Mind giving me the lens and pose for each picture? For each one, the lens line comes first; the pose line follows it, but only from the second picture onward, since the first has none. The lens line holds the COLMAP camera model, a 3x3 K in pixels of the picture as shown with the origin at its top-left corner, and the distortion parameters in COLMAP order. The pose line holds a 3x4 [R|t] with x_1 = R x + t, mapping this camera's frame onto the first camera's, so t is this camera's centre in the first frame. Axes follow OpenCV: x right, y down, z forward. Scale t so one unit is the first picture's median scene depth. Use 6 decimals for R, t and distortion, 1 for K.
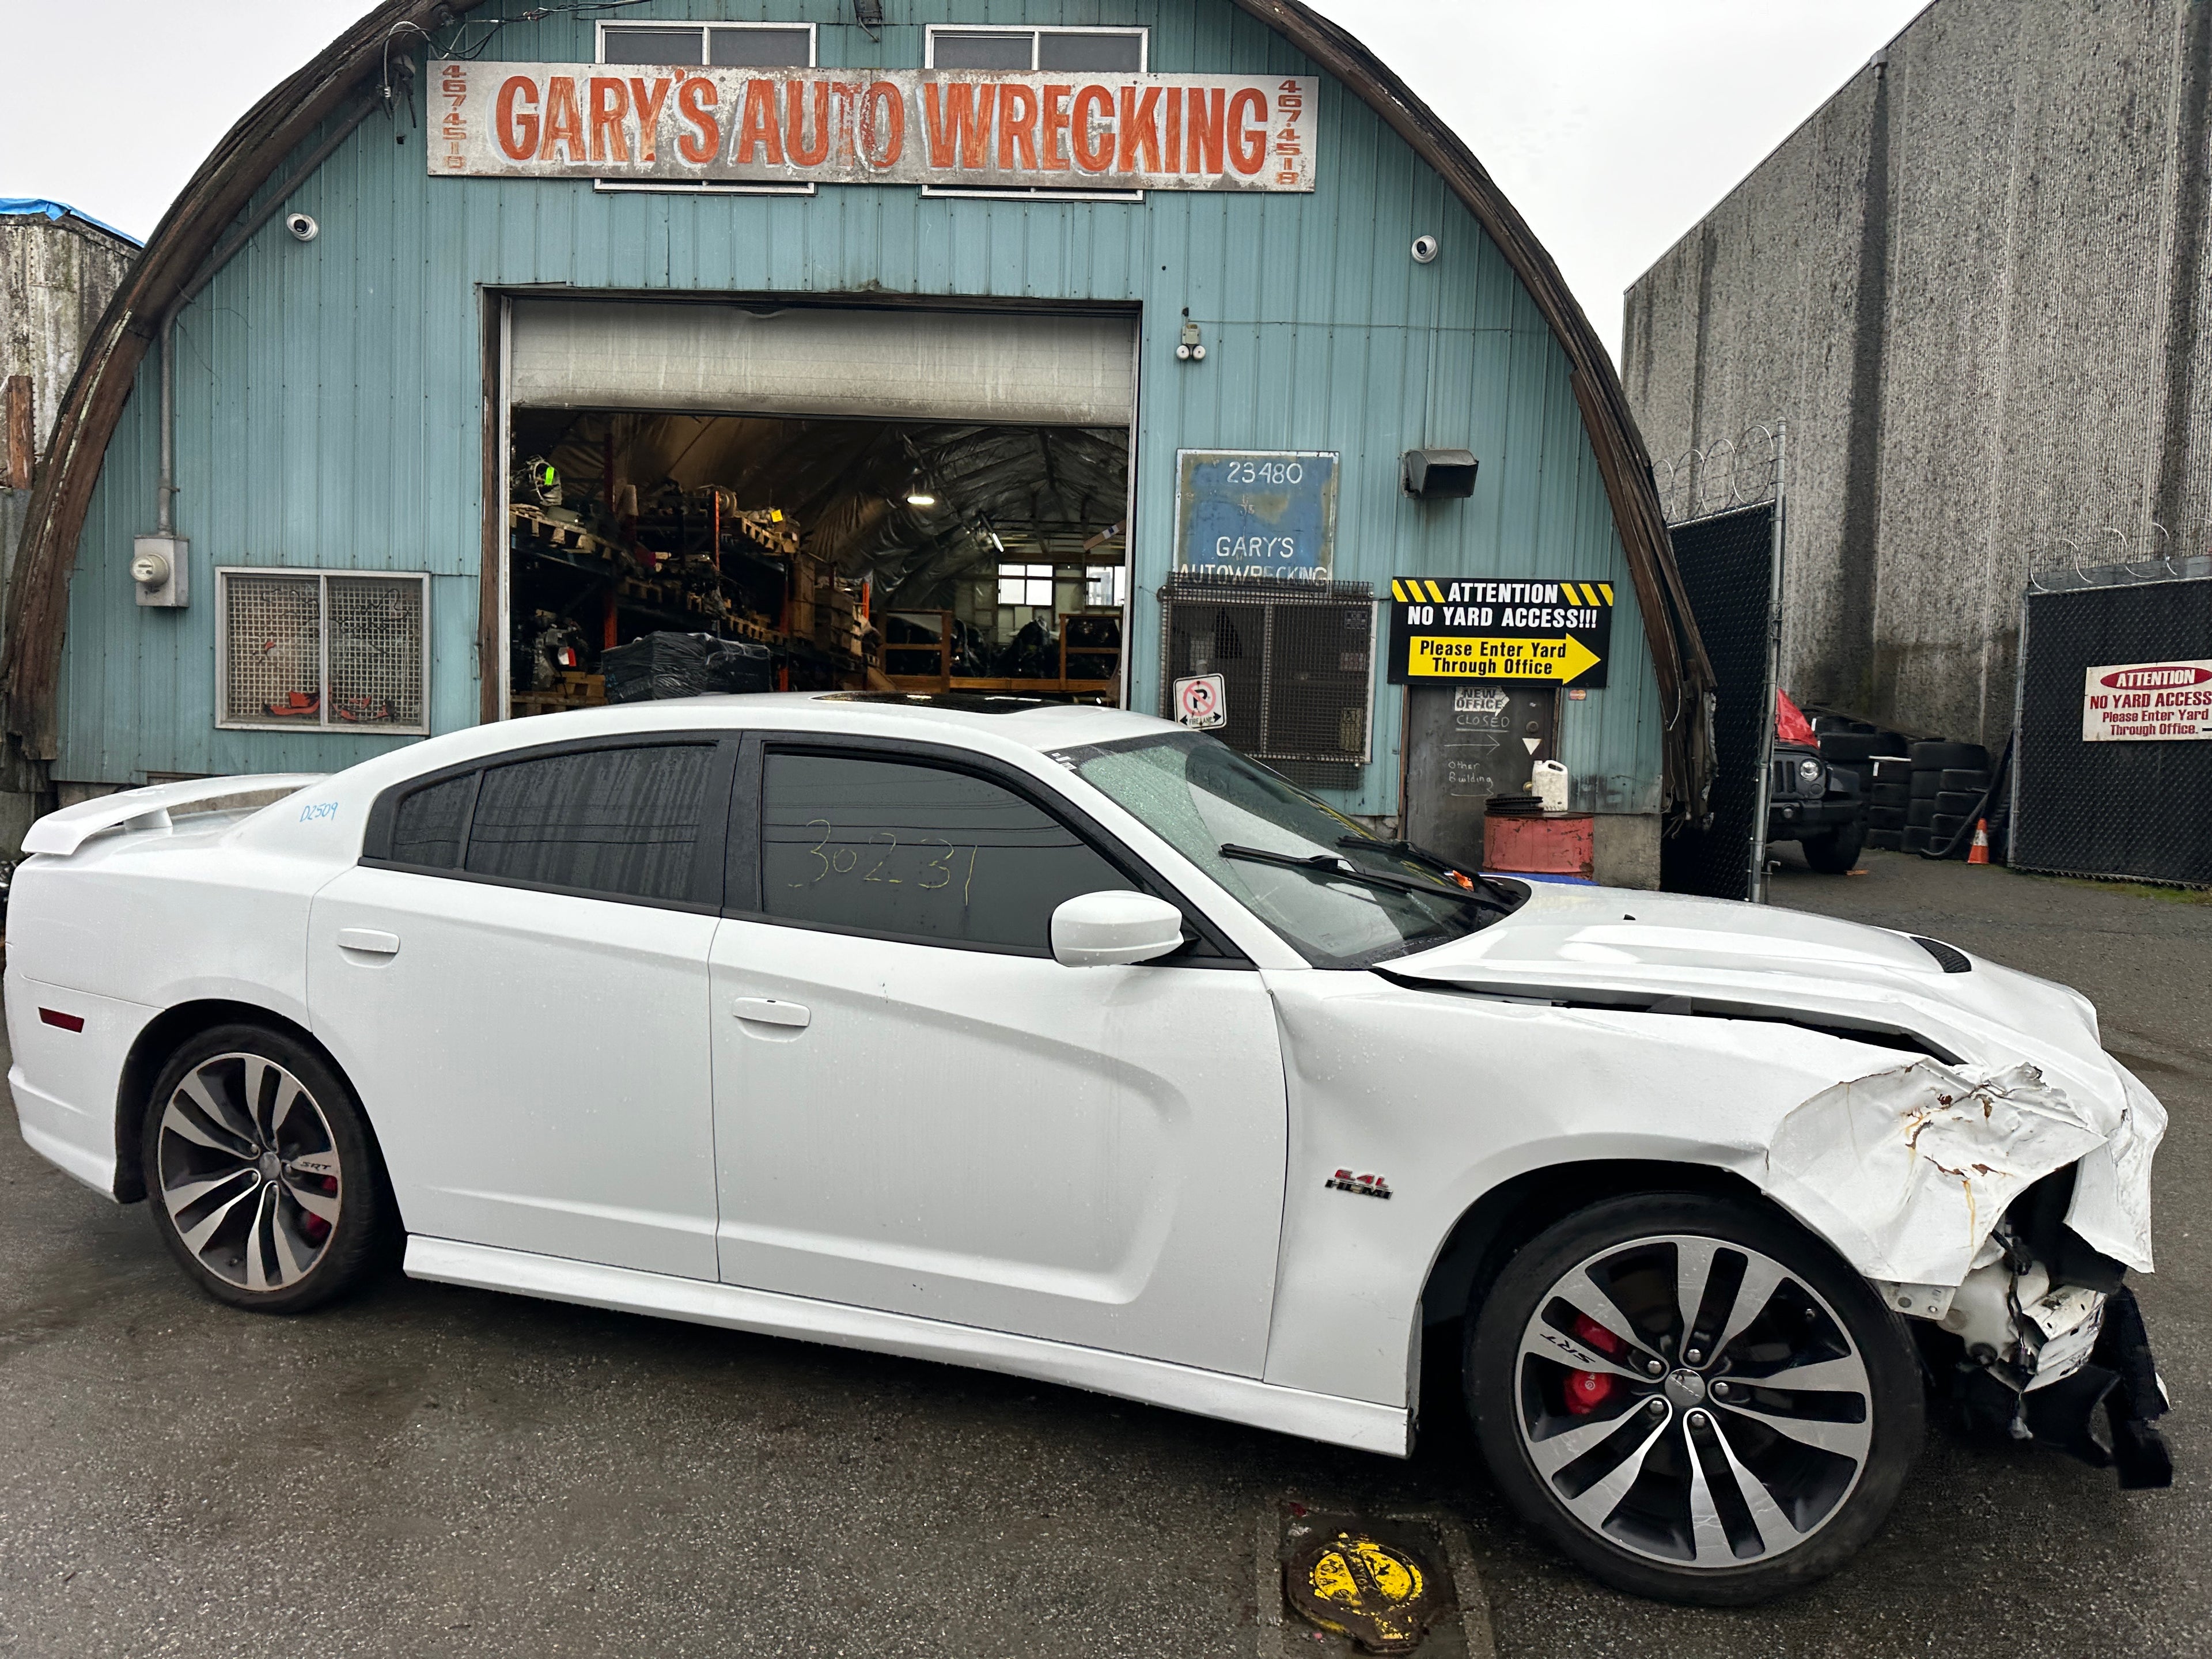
lens RADIAL K [[1543.4, 0, 1096.9], [0, 1543.4, 832.7], [0, 0, 1]] dist [0.046941, -0.067044]
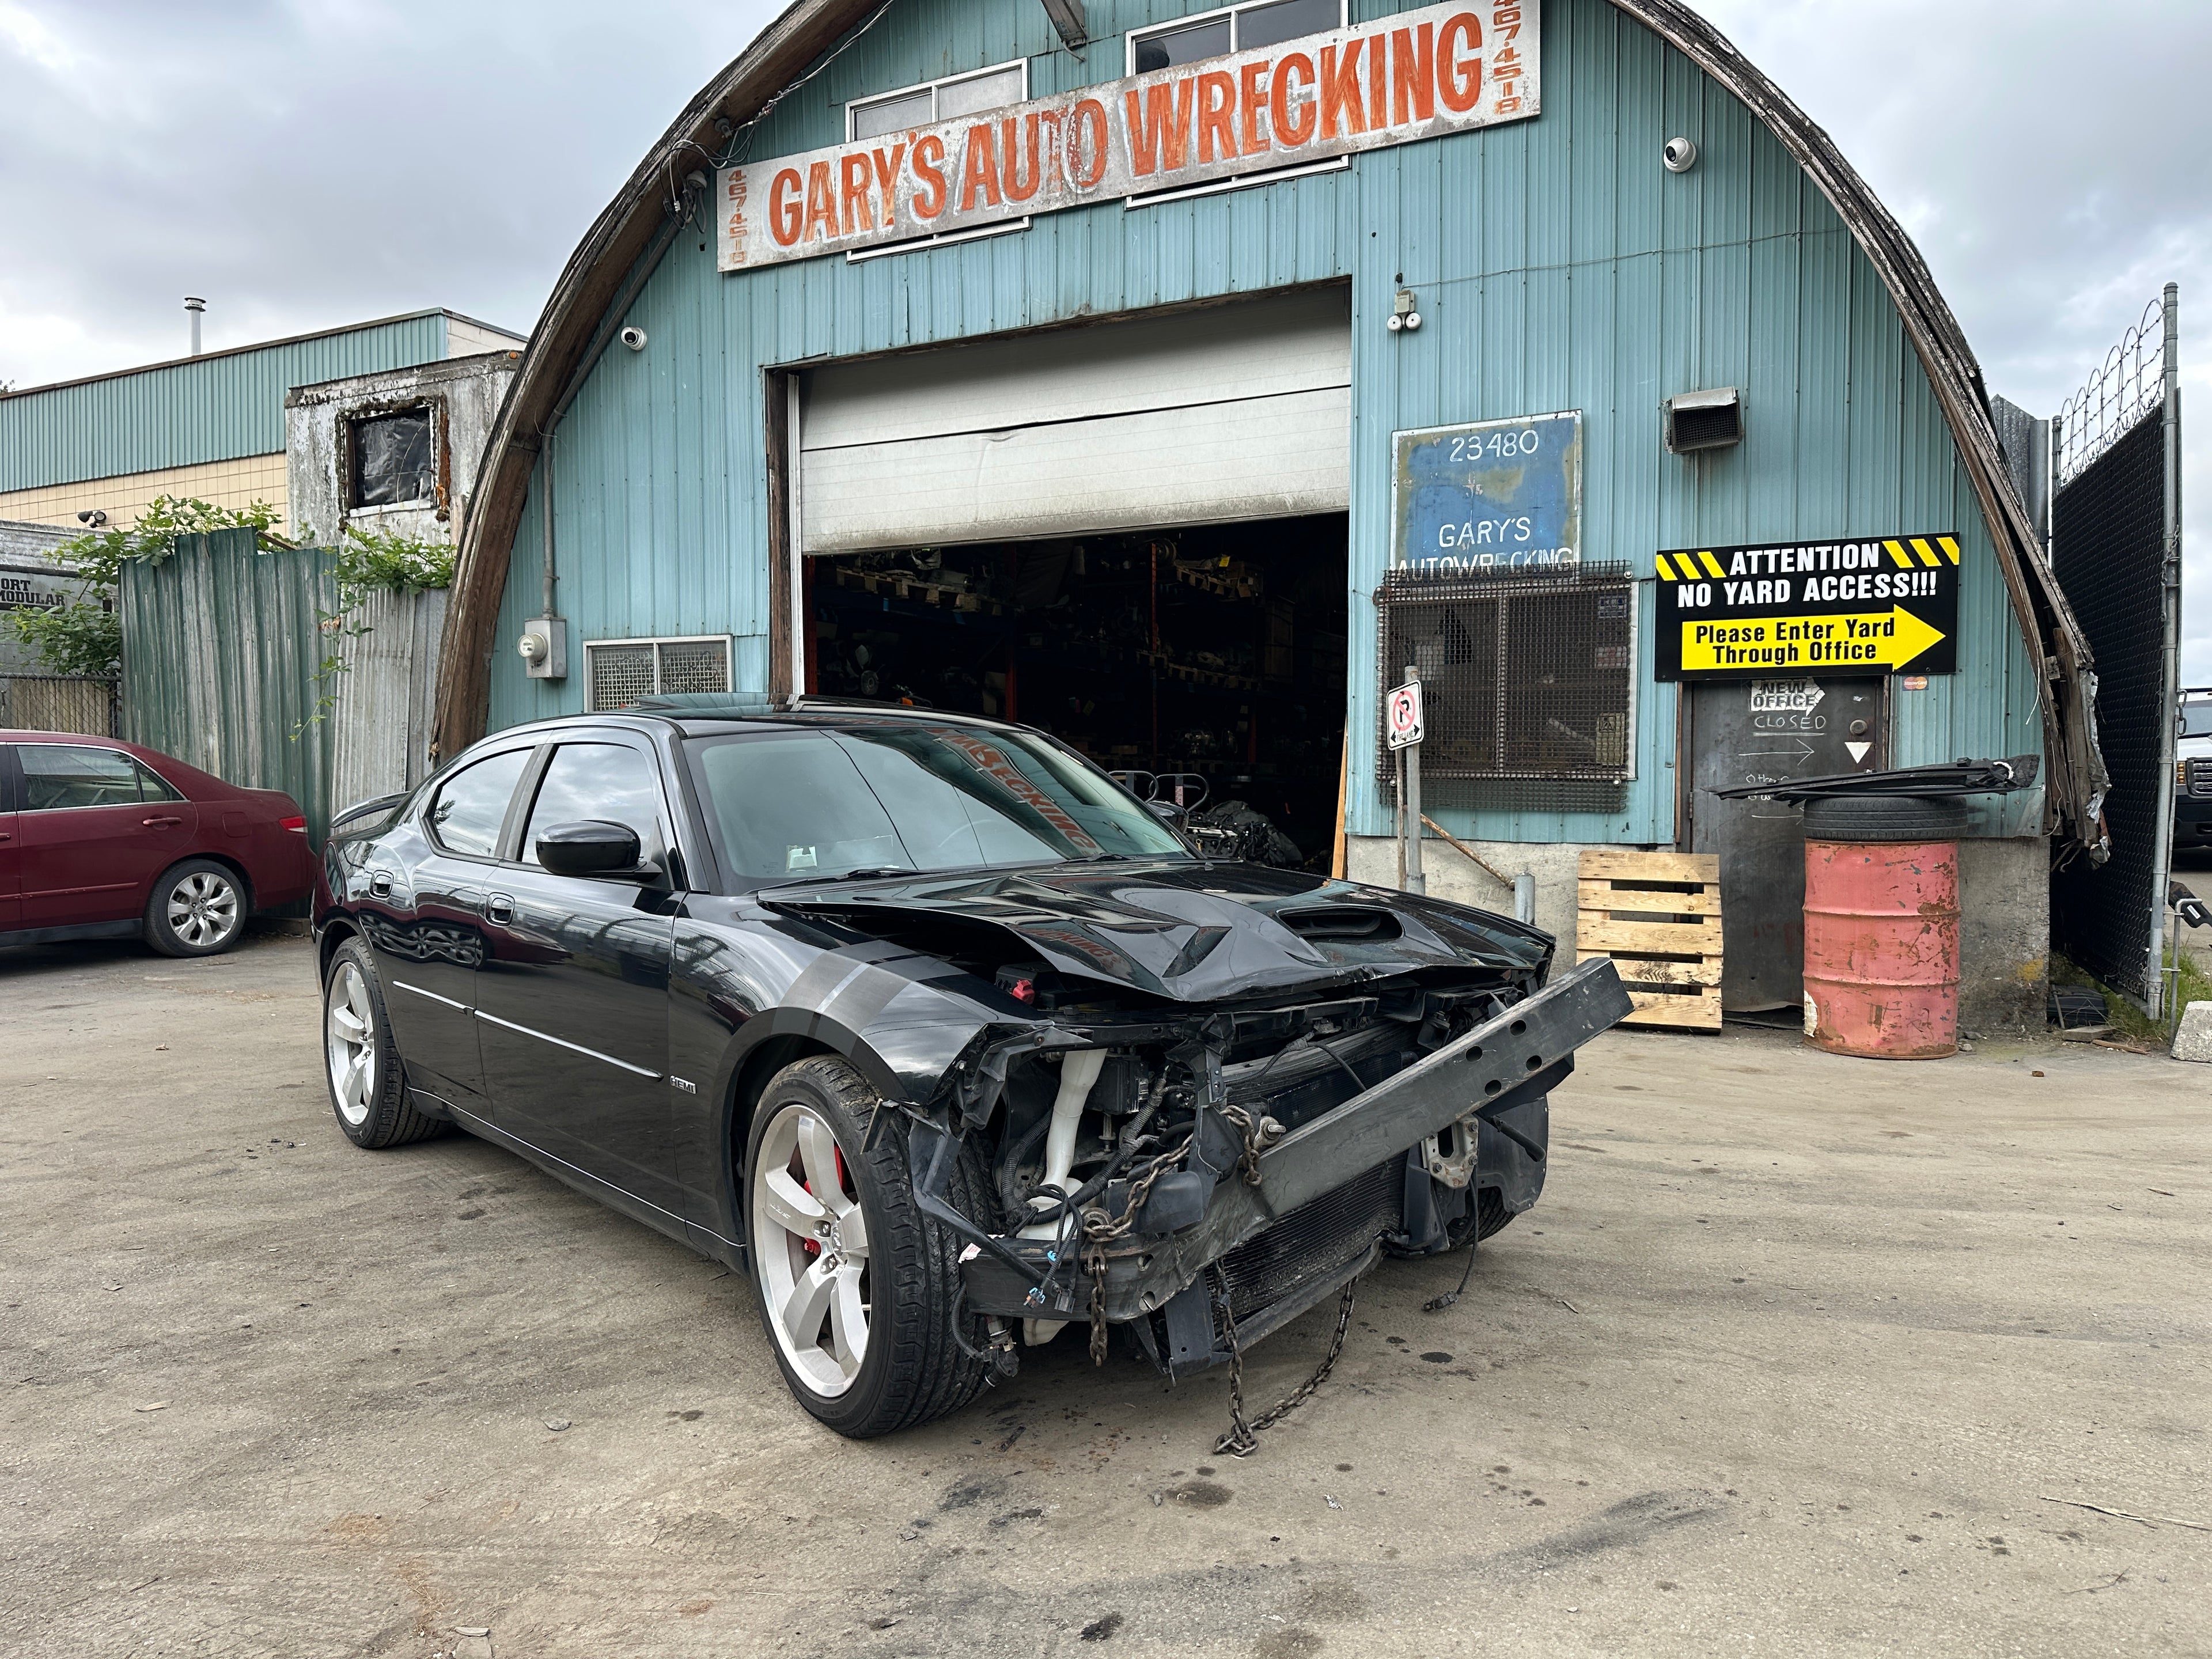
lens RADIAL K [[1543.4, 0, 1079.3], [0, 1543.4, 823.5], [0, 0, 1]] dist [0.046941, -0.067044]
pose [[0.901360, -0.018050, -0.432694, 0.270716], [0.000796, 0.999198, -0.040024, 0.011373], [0.433069, 0.035732, 0.900652, 0.130560]]
